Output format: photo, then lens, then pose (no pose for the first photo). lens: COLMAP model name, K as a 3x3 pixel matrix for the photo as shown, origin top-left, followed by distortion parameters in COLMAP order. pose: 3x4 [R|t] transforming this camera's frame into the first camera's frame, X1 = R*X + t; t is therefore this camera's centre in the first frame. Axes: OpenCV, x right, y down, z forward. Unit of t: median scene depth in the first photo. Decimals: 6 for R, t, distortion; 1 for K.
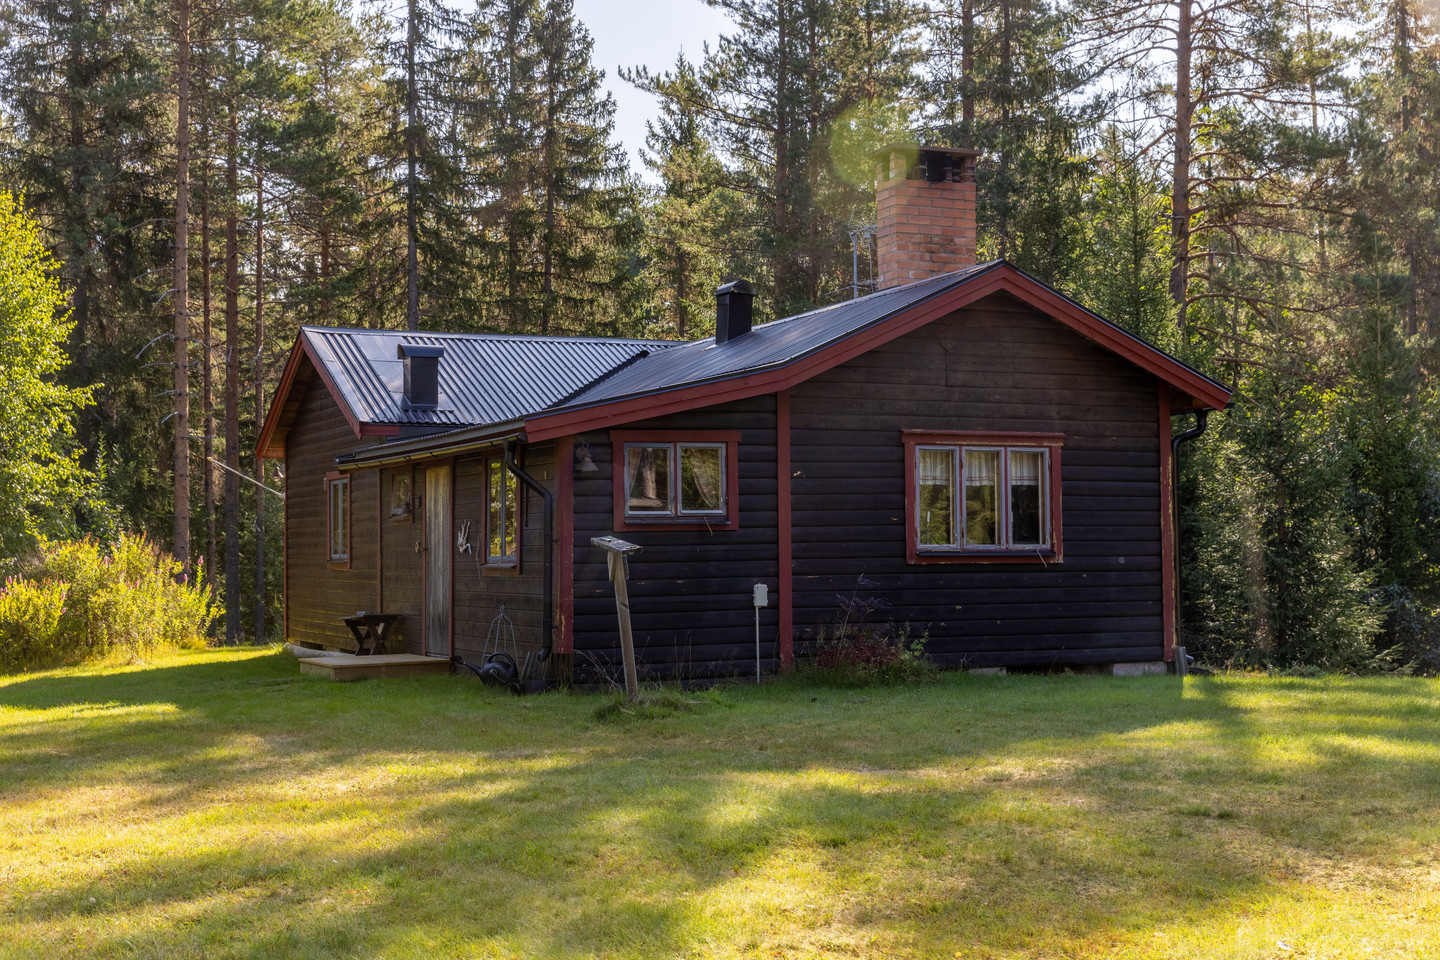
lens RADIAL K [[2060.0, 0, 719.8], [0, 2060.0, 481.9], [0, 0, 1]] dist [0.017567, 0.000000]
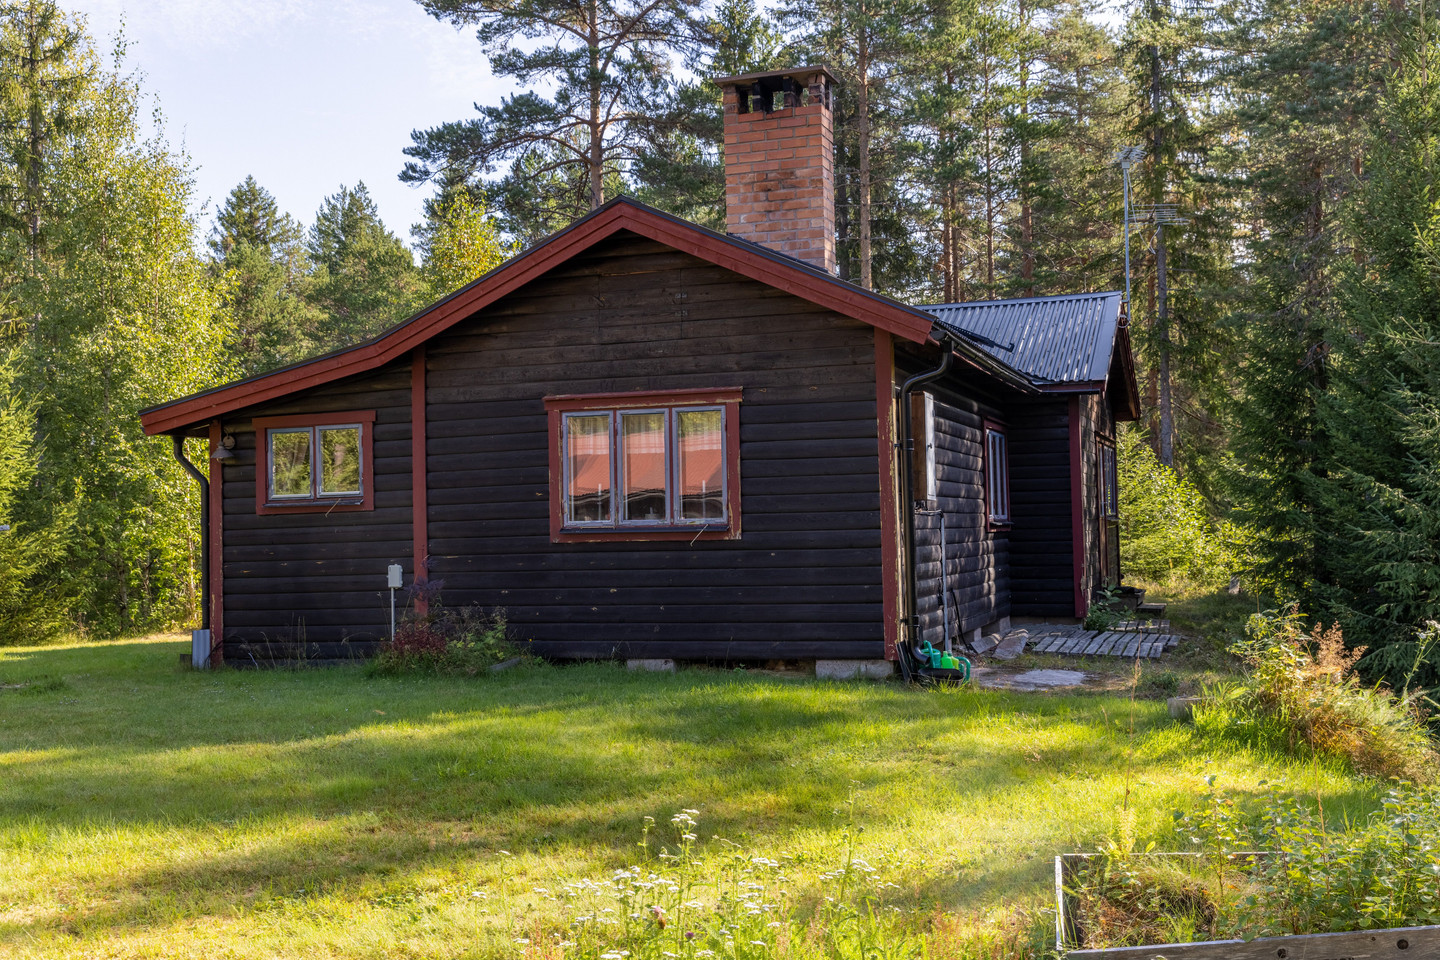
lens RADIAL K [[1646.5, 0, 719.8], [0, 1646.5, 476.3], [0, 0, 1]] dist [-0.014532, 0.000000]
pose [[0.720169, -0.030264, -0.693138, 0.649105], [0.042252, 0.999107, 0.000276, 0.013137], [0.692511, -0.029485, 0.720805, 0.520974]]
